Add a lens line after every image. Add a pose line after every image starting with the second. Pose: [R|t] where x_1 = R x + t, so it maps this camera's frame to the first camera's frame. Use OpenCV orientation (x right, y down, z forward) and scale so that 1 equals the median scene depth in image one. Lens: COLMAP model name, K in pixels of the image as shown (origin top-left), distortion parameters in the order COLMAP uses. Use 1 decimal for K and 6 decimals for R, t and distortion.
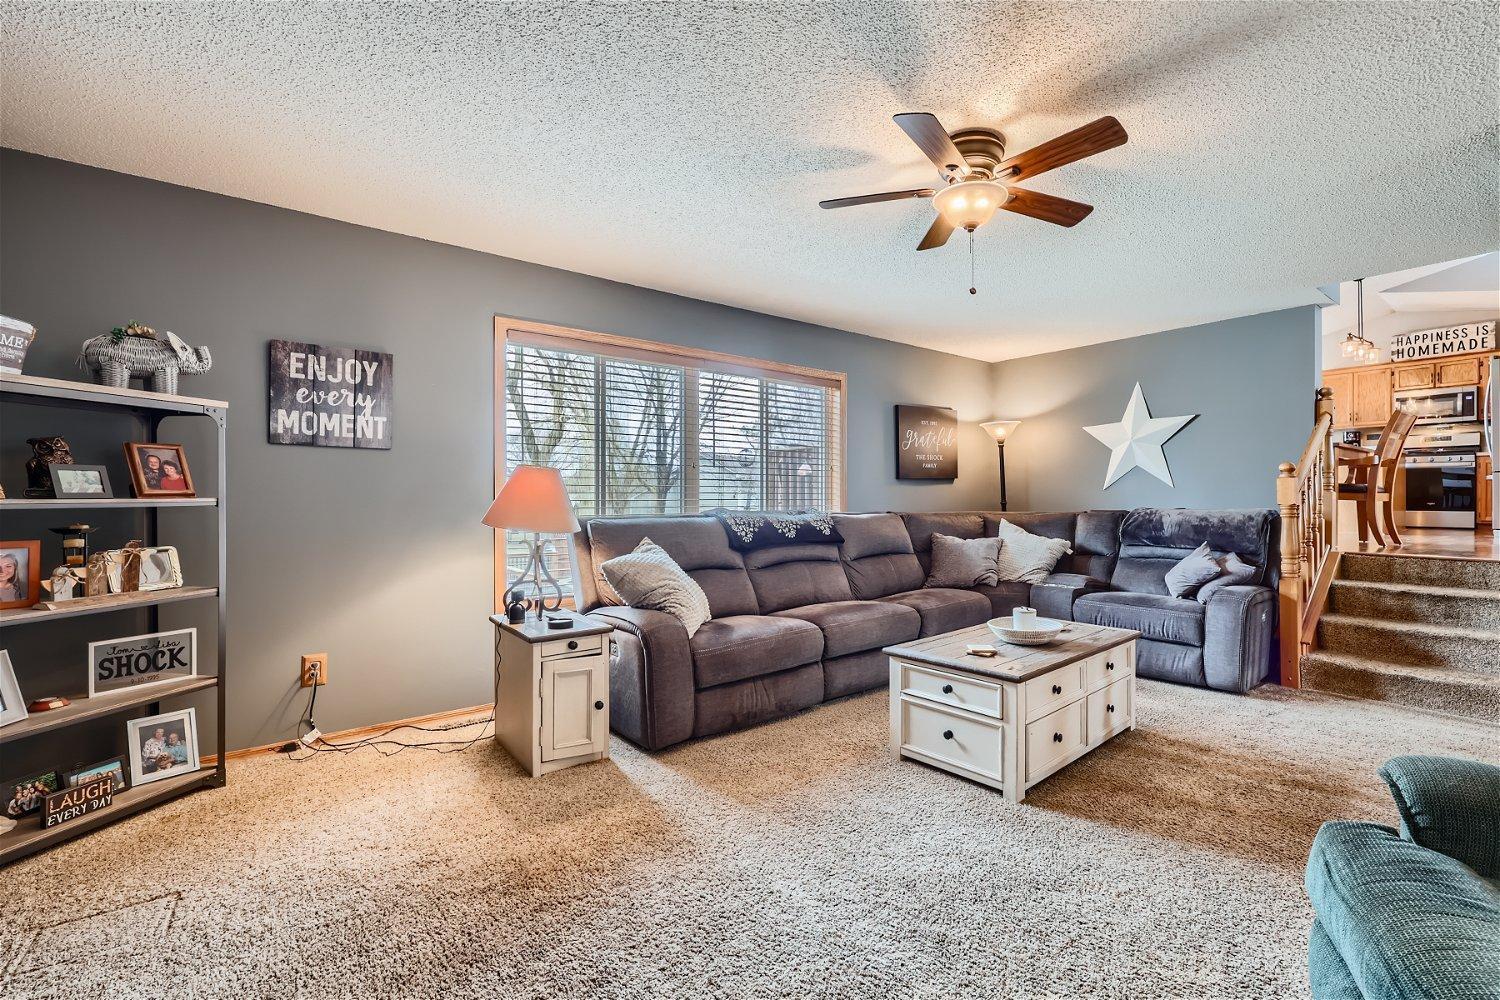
lens RADIAL K [[662.2, 0, 822.5], [0, 662.2, 500.6], [0, 0, 1]] dist [-0.004194, 0.000202]
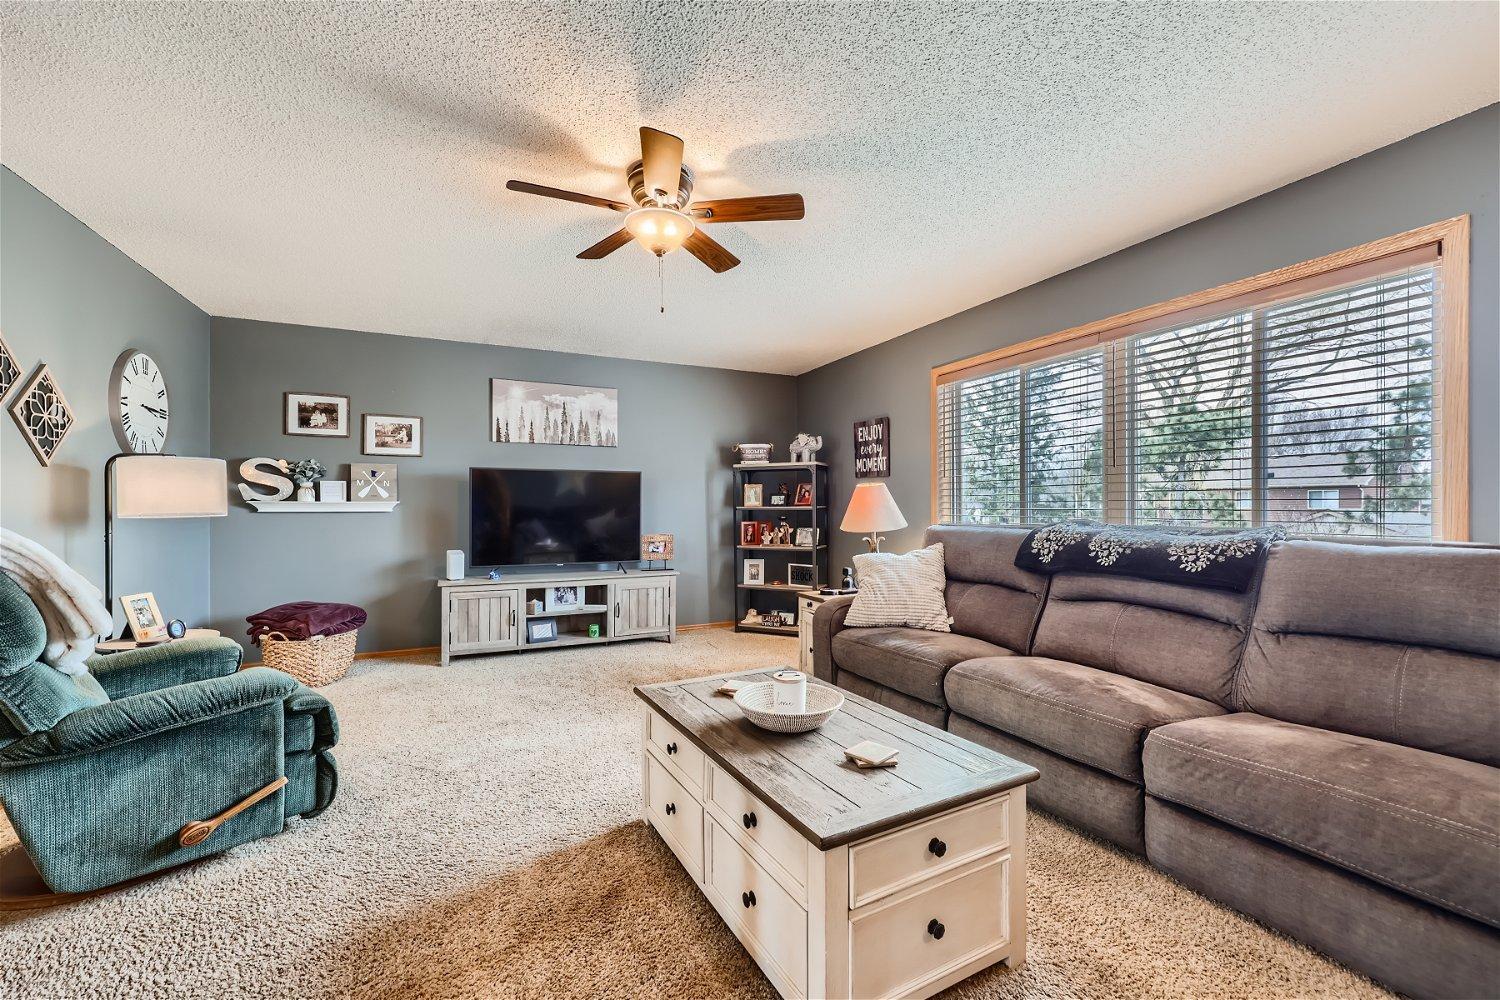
lens RADIAL K [[600.1, 0, 734.3], [0, 600.1, 496.2], [0, 0, 1]] dist [-0.001548, -0.000346]
pose [[-0.278950, -0.015128, -0.960186, 0.524355], [-0.001746, 0.999882, -0.015246, -0.003247], [0.960304, -0.002577, -0.278944, 0.646202]]
